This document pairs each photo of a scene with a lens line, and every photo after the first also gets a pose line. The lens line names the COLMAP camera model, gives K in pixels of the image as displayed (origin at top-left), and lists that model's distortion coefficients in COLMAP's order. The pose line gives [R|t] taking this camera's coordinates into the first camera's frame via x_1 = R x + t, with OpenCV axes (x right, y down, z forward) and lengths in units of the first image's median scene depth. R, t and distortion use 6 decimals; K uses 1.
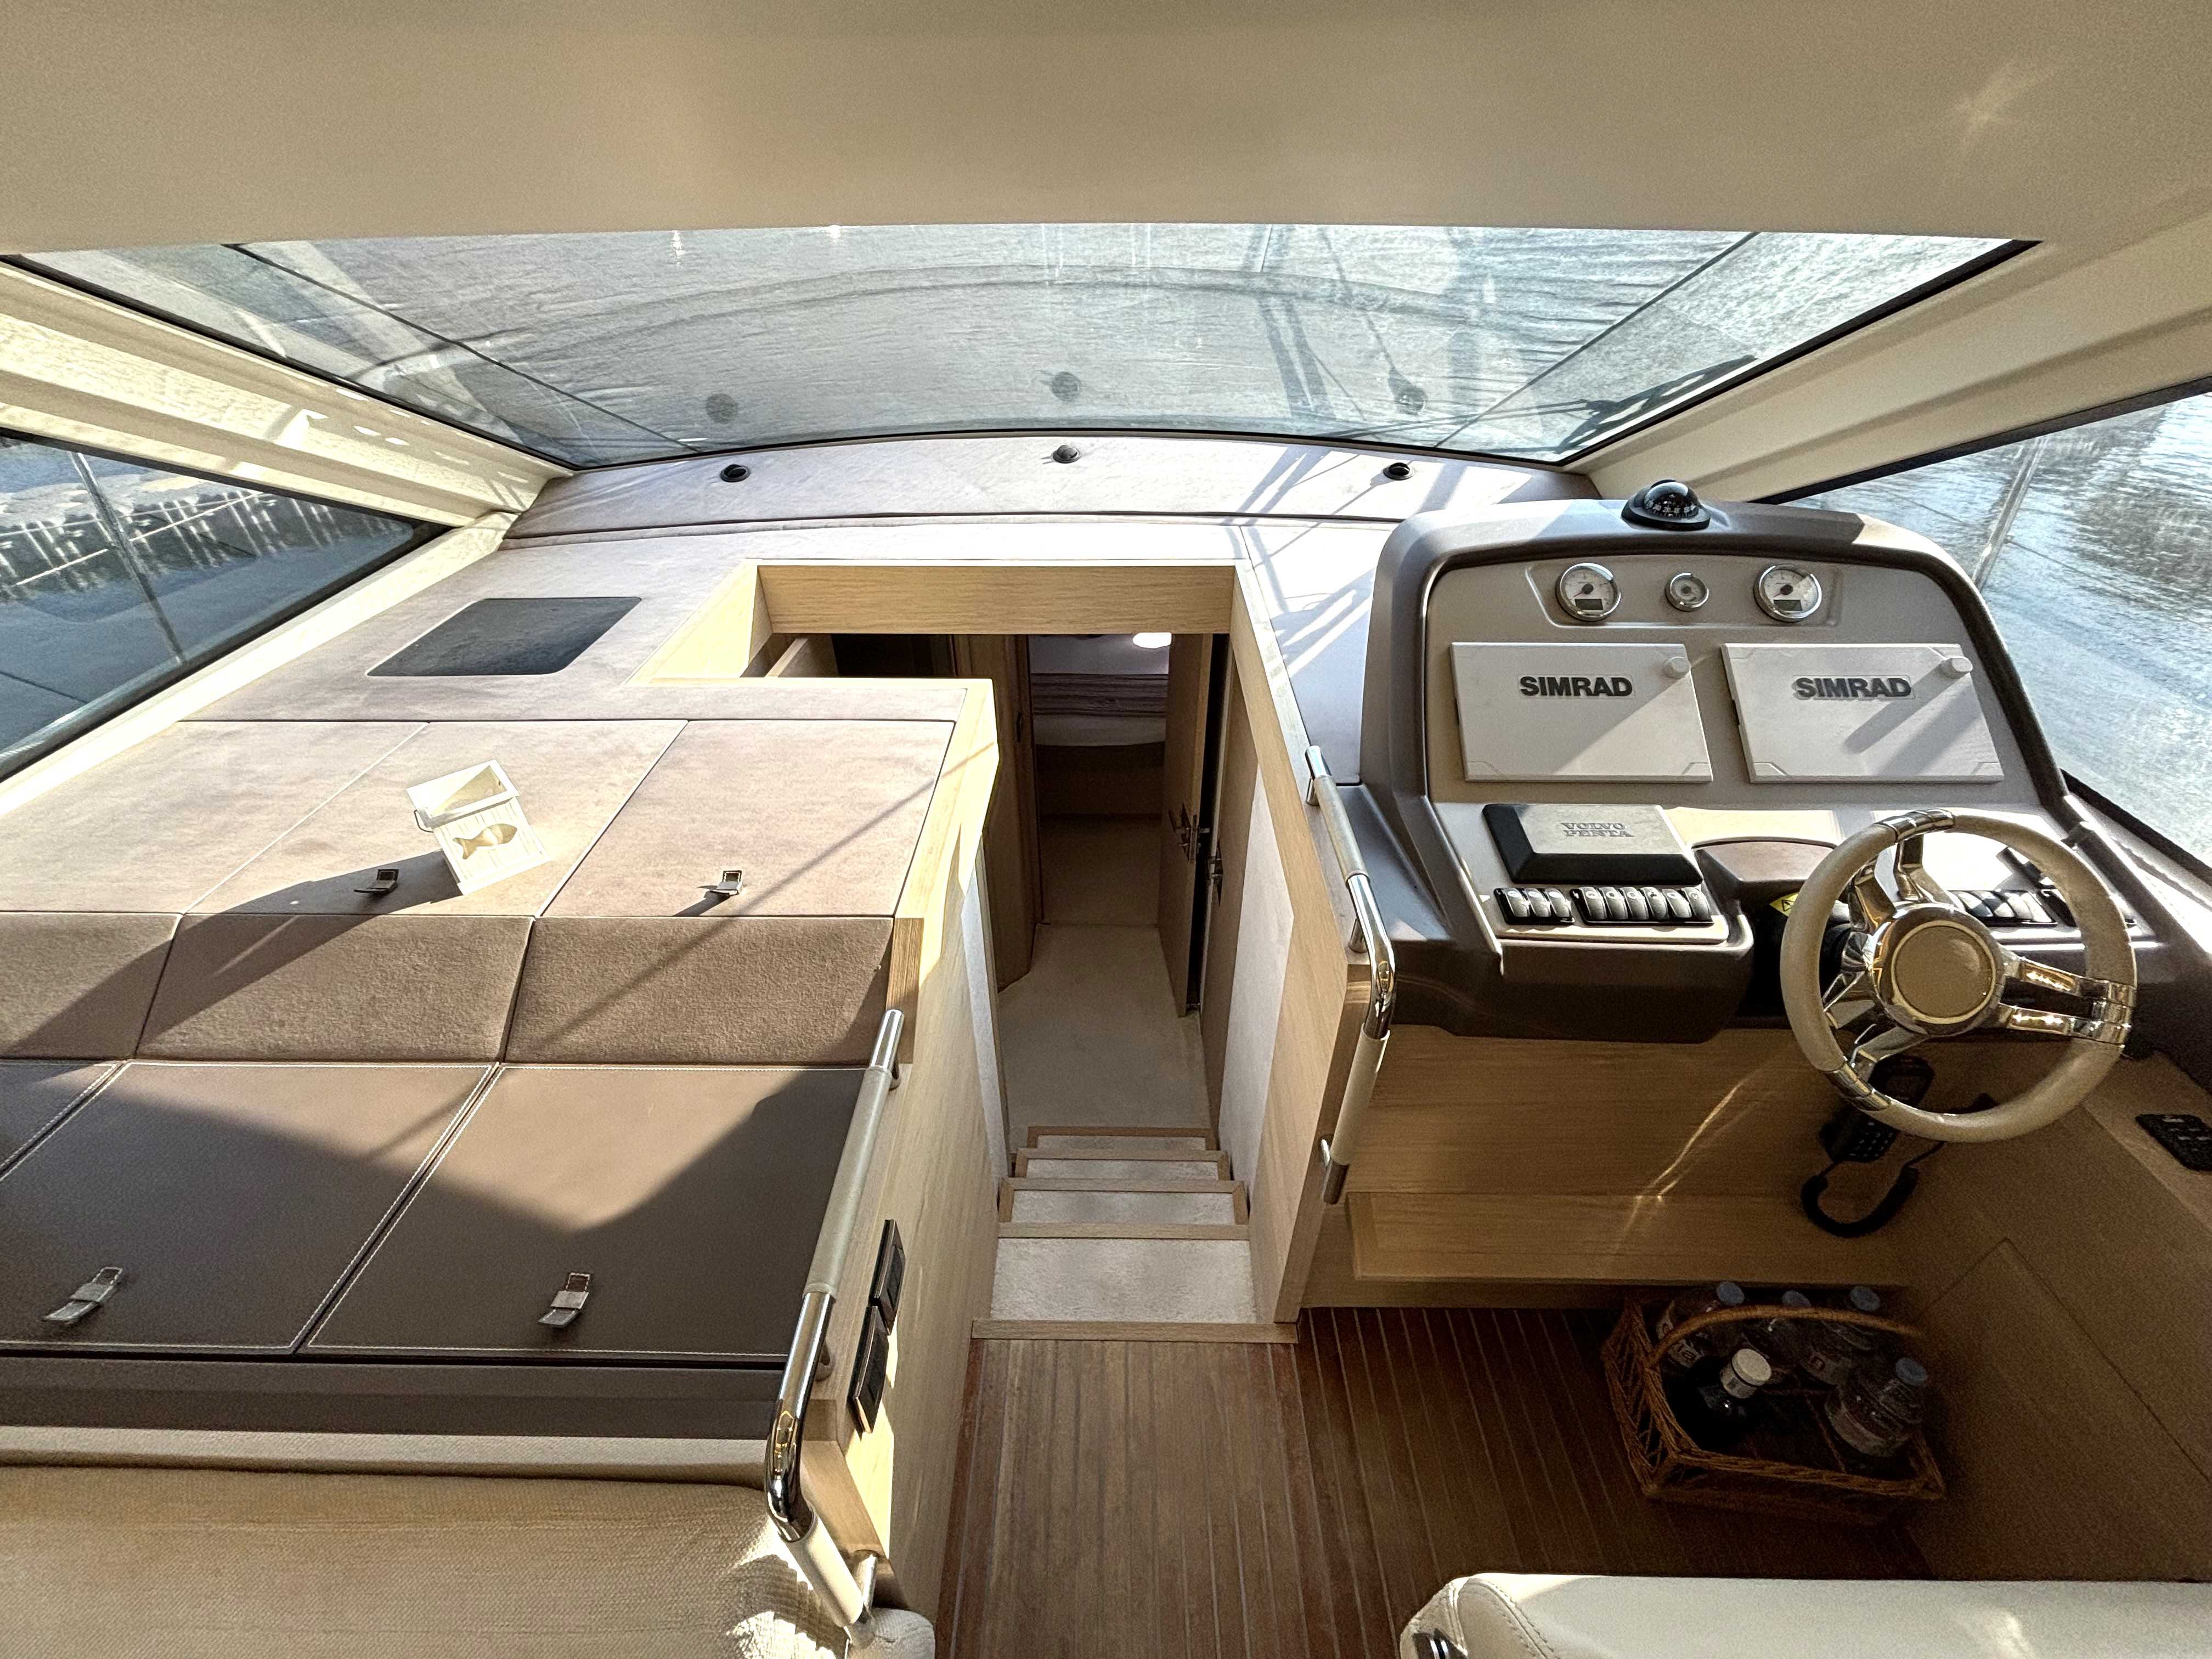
lens RADIAL K [[885.6, 0, 1106.4], [0, 885.6, 821.4], [0, 0, 1]] dist [0.000274, -0.000291]
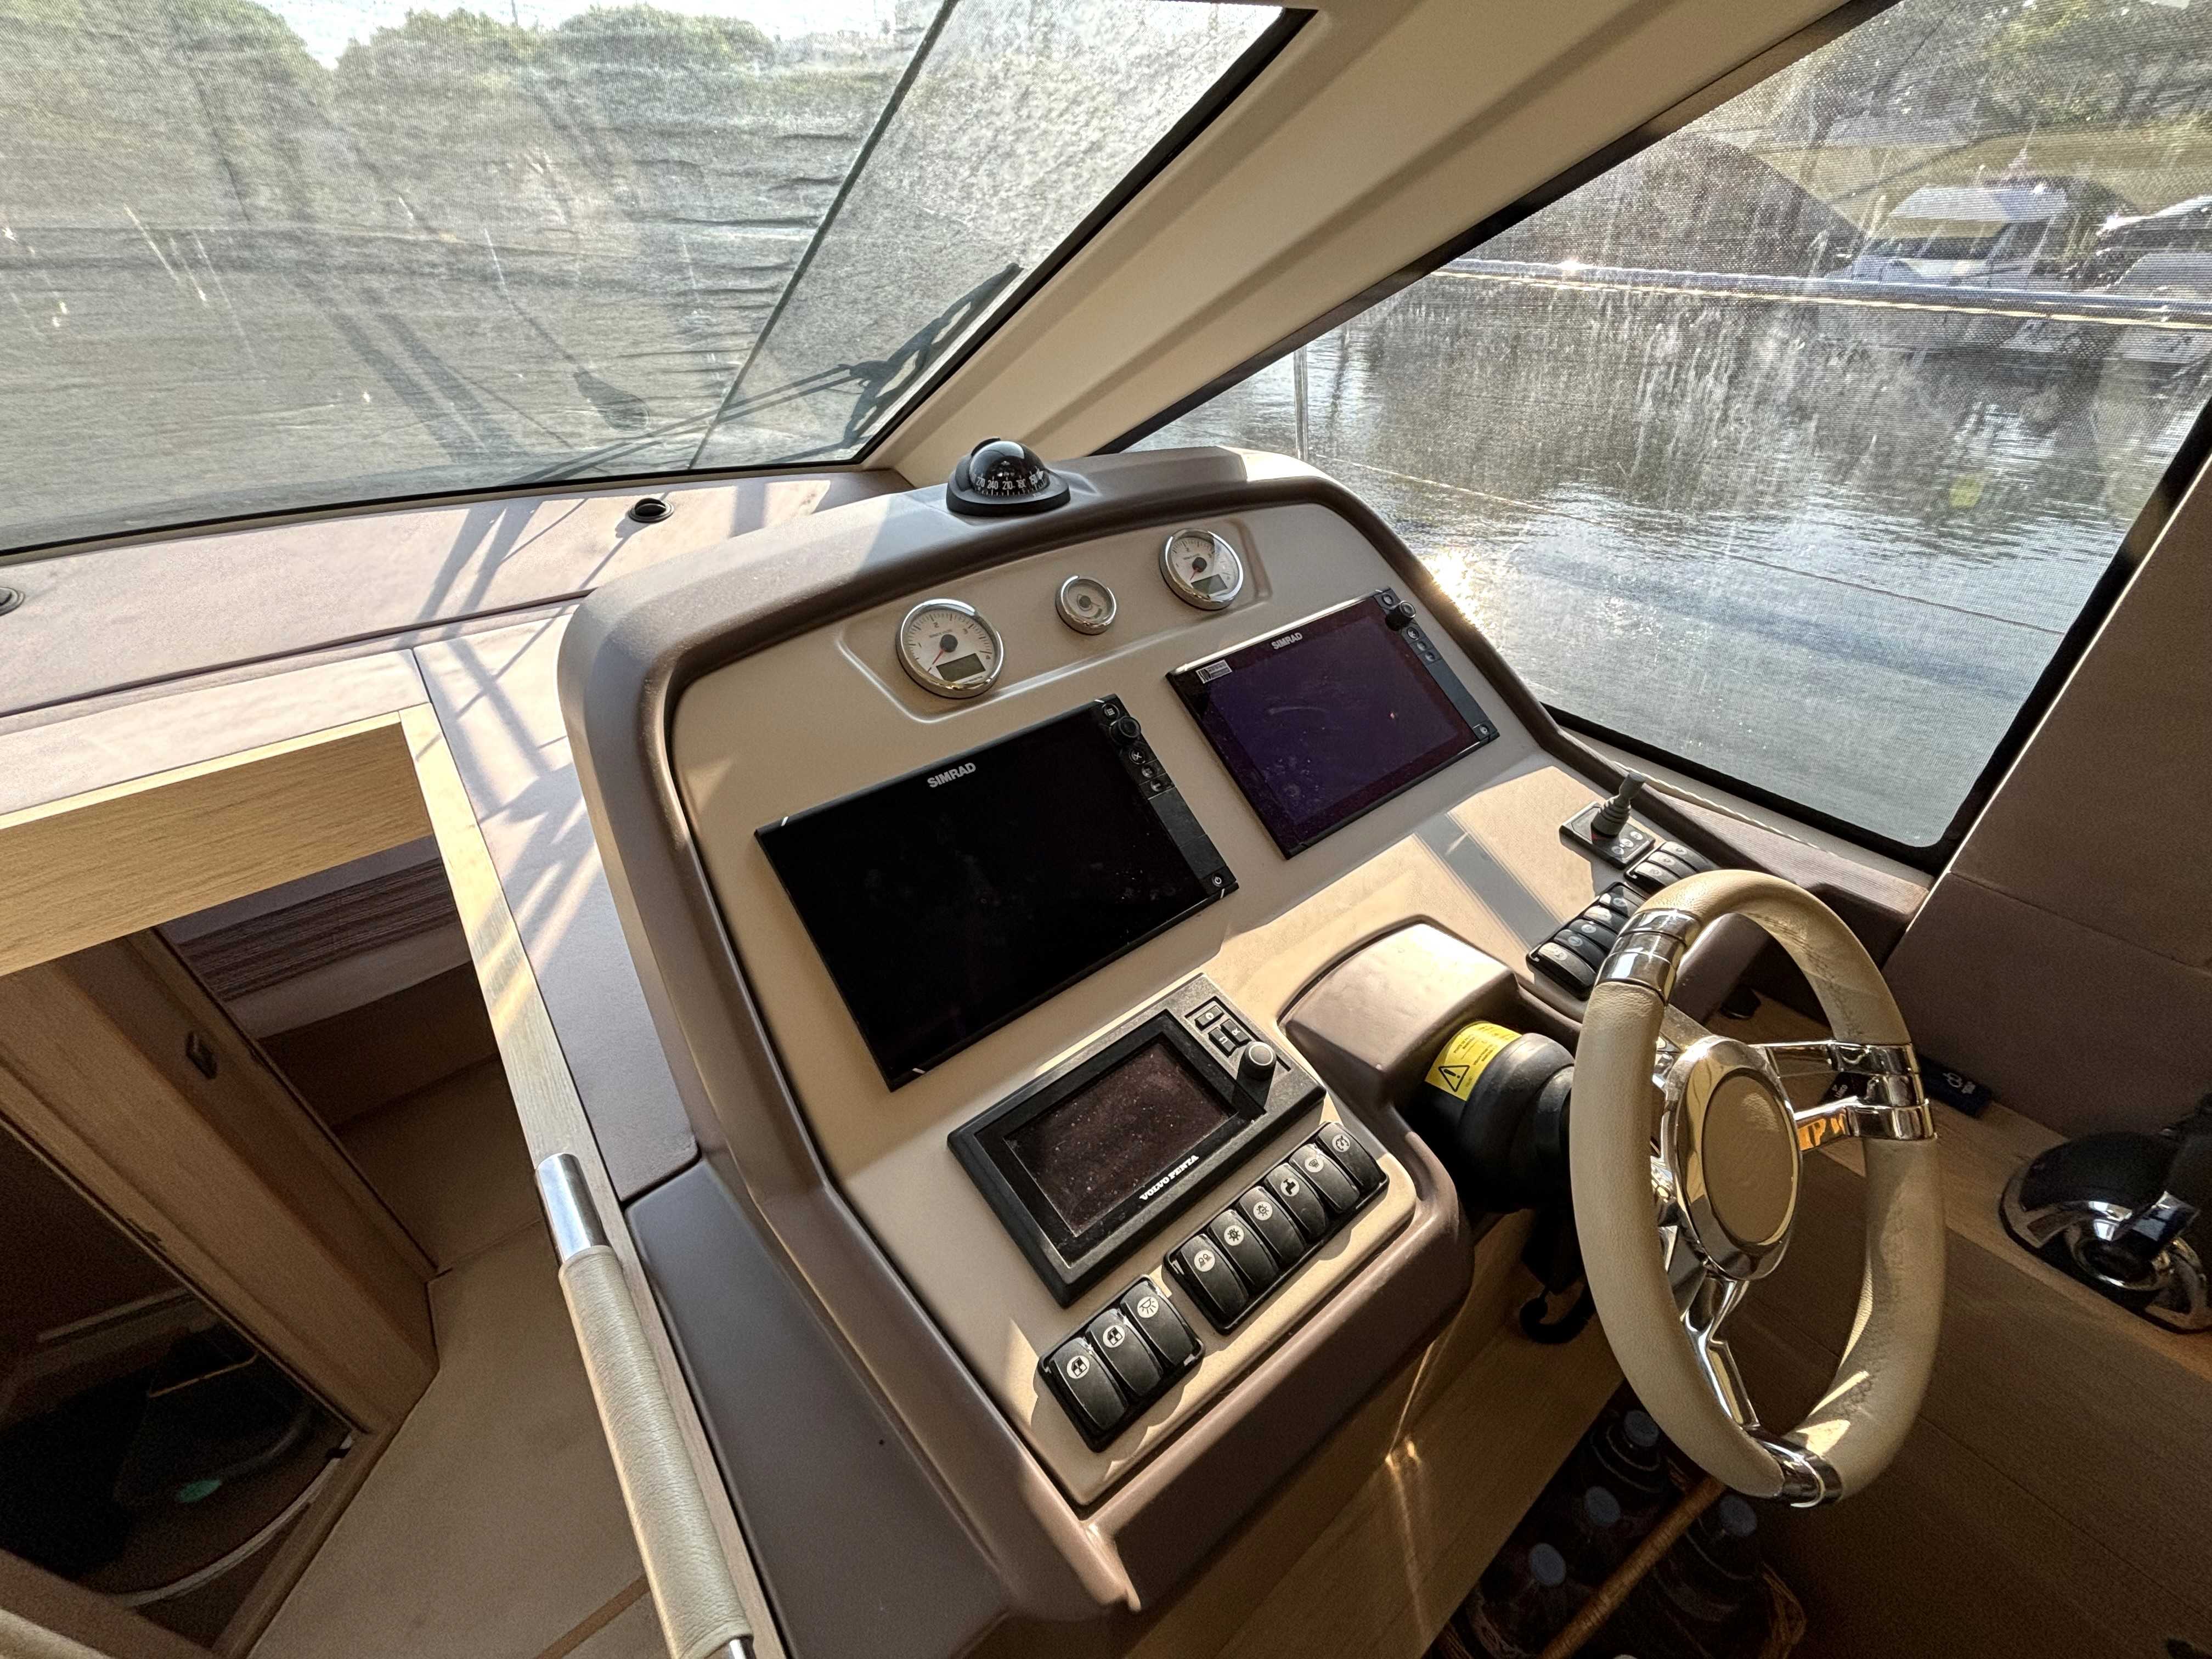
lens RADIAL K [[894.0, 0, 1090.3], [0, 894.0, 833.5], [0, 0, 1]] dist [0.001267, -0.000033]
pose [[0.780551, -0.375191, 0.499972, 0.272112], [0.386857, 0.918206, 0.085087, -0.157980], [-0.491001, 0.127003, 0.861852, 0.459865]]
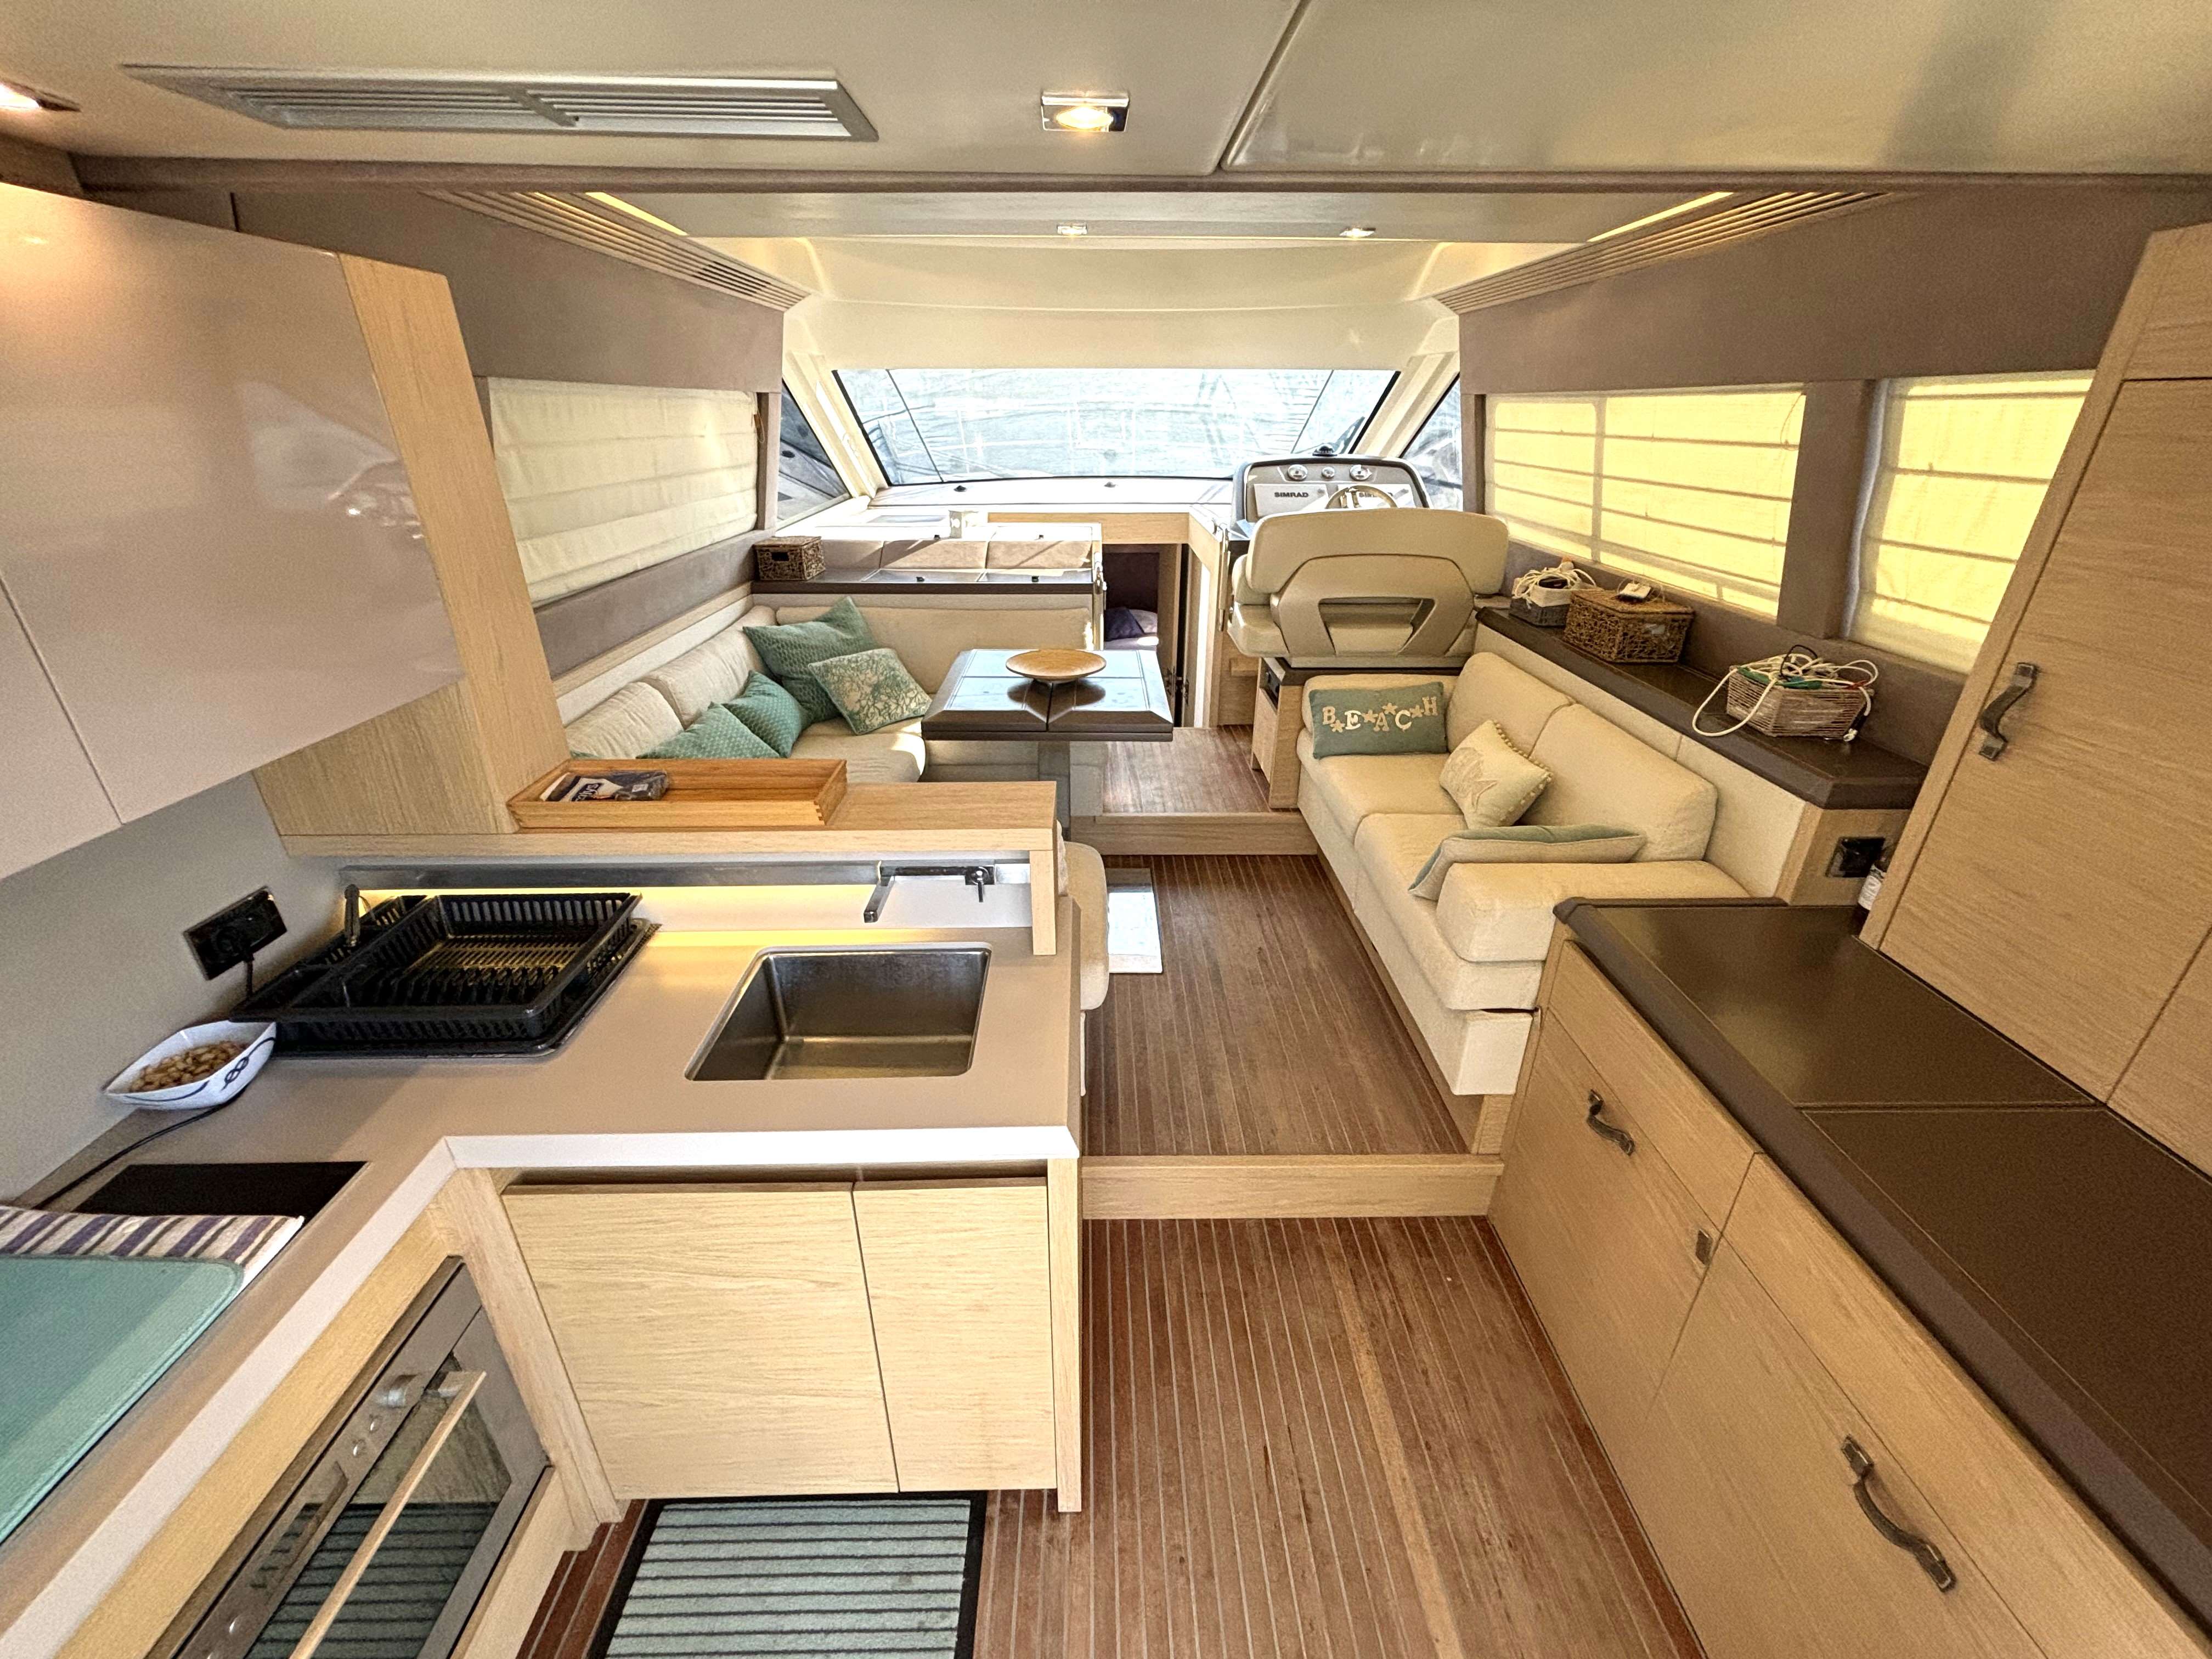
lens RADIAL K [[888.0, 0, 1097.8], [0, 888.0, 823.8], [0, 0, 1]] dist [0.000913, -0.000271]
pose [[0.999741, -0.005629, 0.022034, -0.240615], [0.009778, 0.981157, -0.192967, 1.518729], [-0.020533, 0.193133, 0.980958, -1.792657]]
